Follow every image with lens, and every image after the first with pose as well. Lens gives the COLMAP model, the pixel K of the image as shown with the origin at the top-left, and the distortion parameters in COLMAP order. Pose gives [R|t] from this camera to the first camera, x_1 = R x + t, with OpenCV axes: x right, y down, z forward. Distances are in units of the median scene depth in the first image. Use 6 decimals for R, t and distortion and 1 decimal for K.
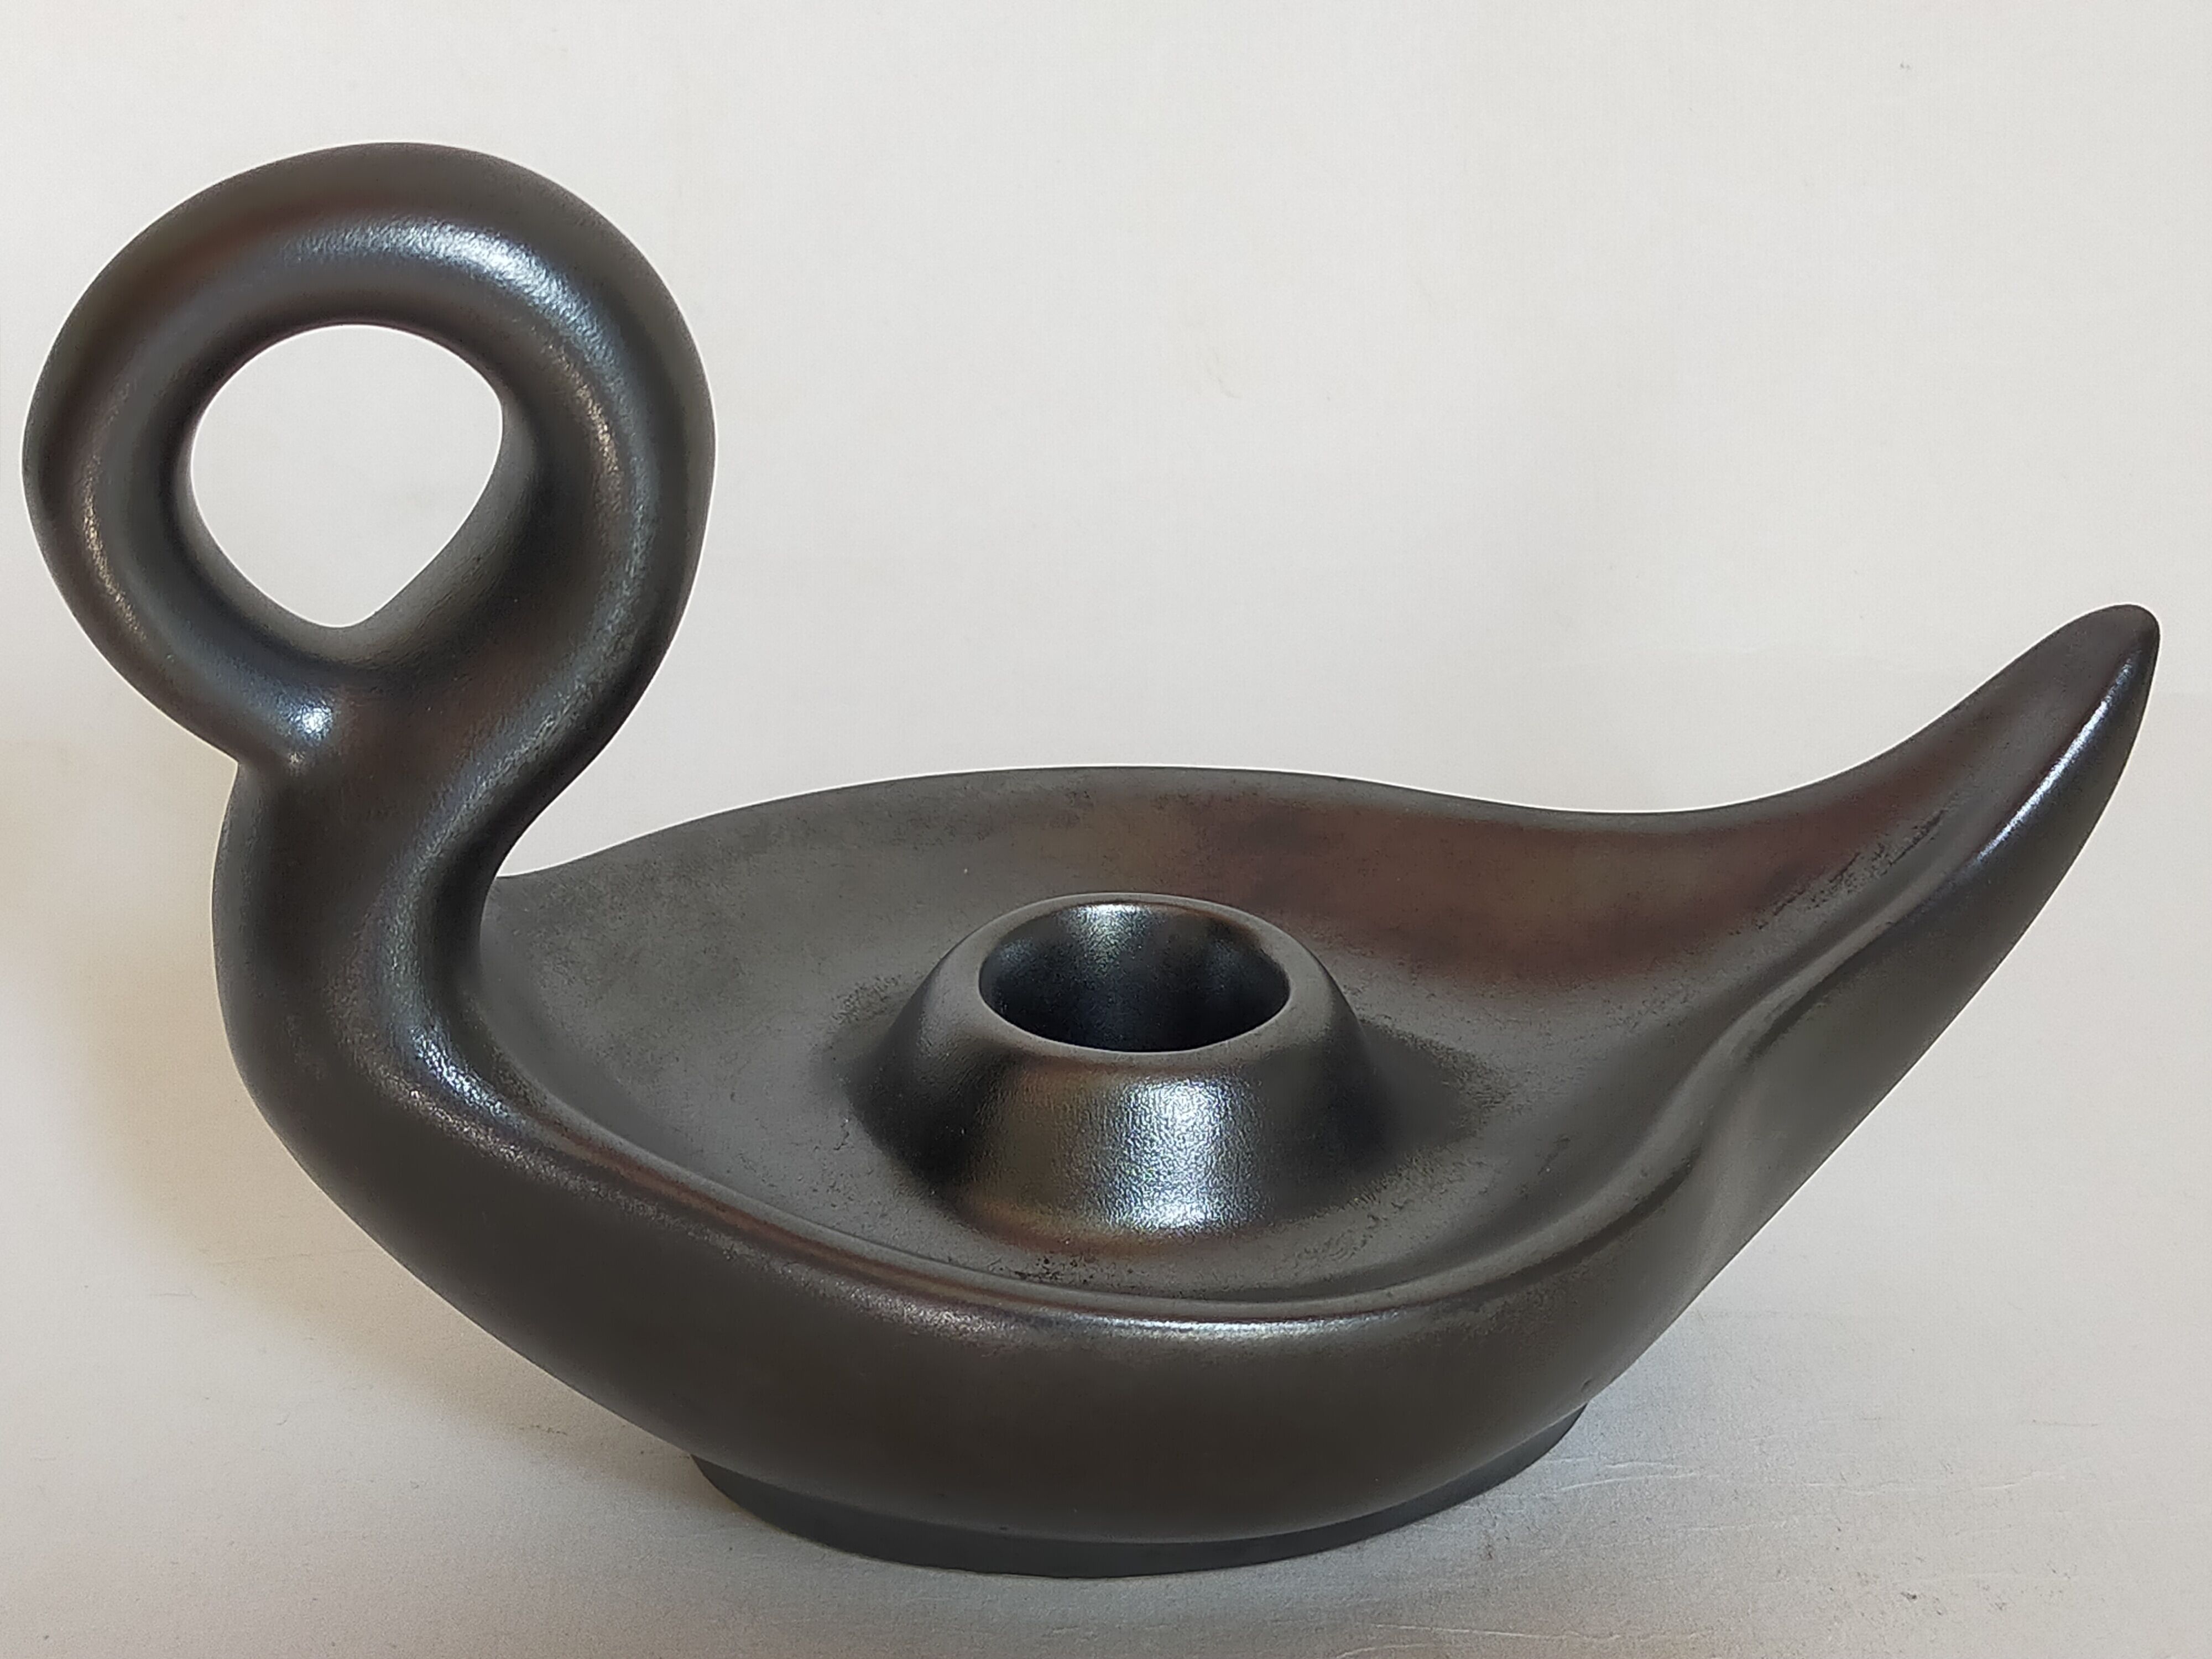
lens RADIAL K [[3287.1, 0, 1113.2], [0, 3287.1, 829.1], [0, 0, 1]] dist [0.132323, 0.000000]
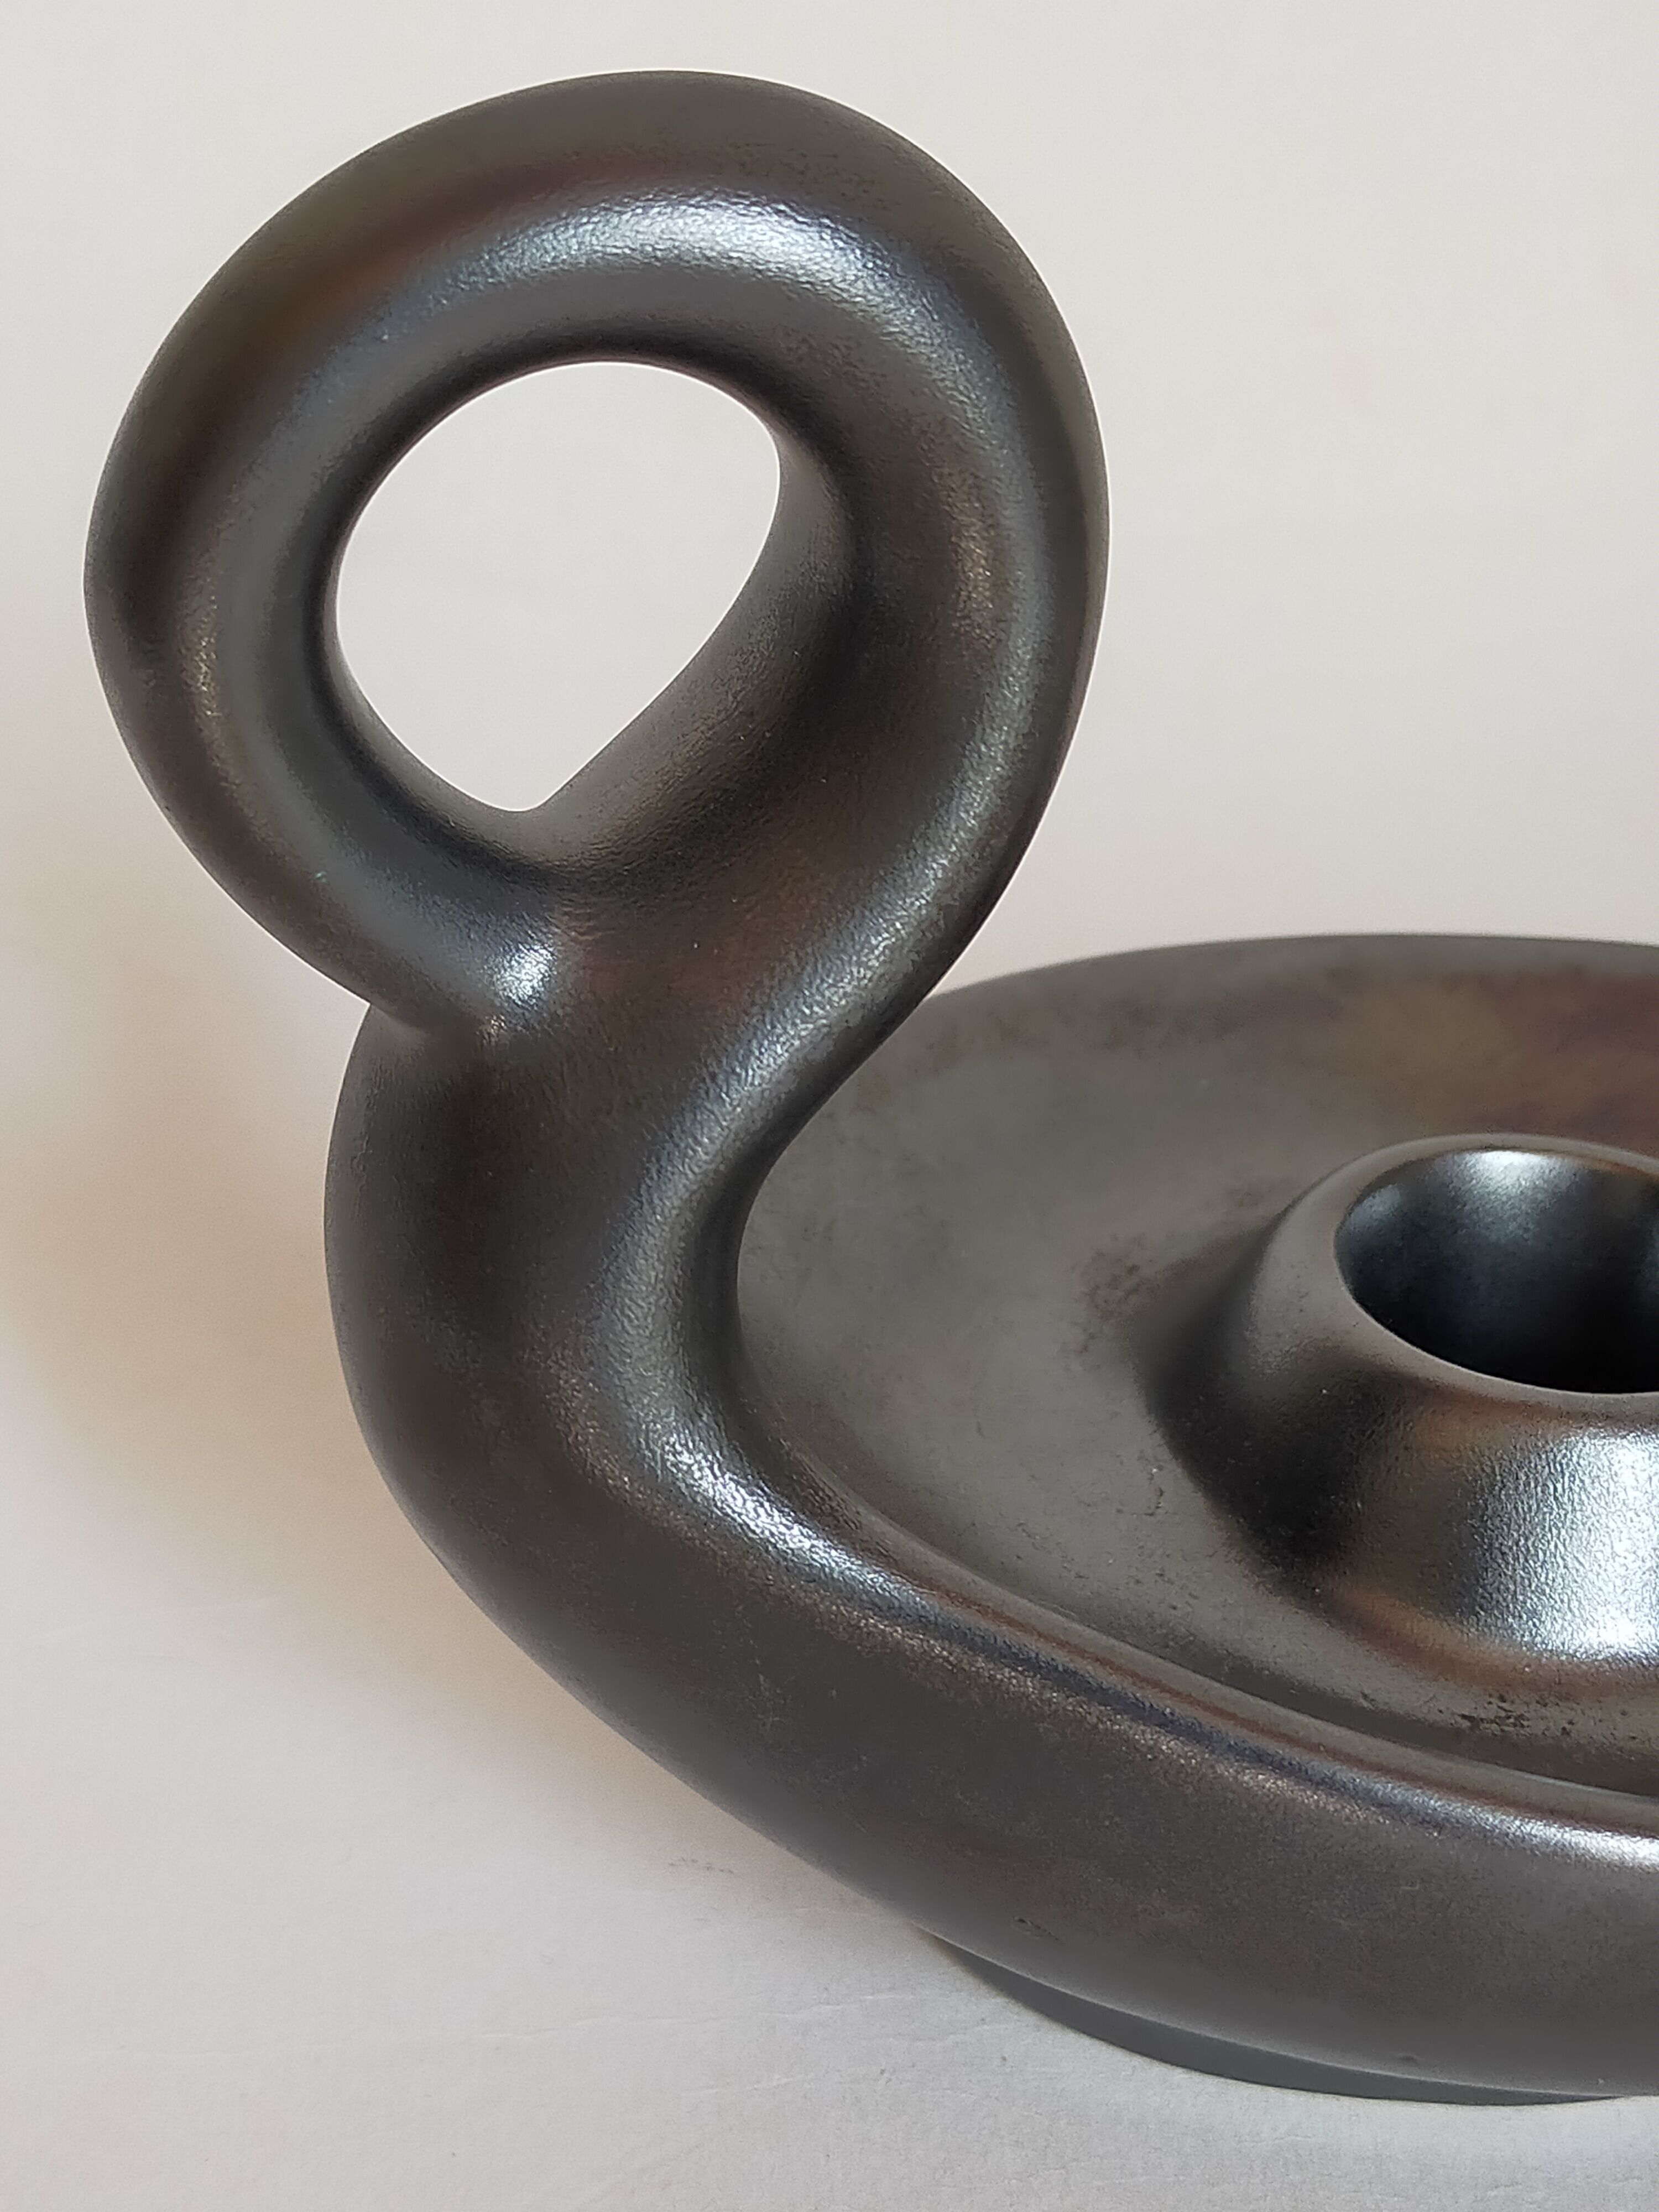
lens RADIAL K [[3287.1, 0, 821.1], [0, 3287.1, 1107.4], [0, 0, 1]] dist [0.132323, 0.000000]
pose [[0.998991, -0.007201, 0.044327, -0.200474], [0.003088, 0.995740, 0.092151, -0.061419], [-0.044802, -0.091921, 0.994758, 0.321496]]
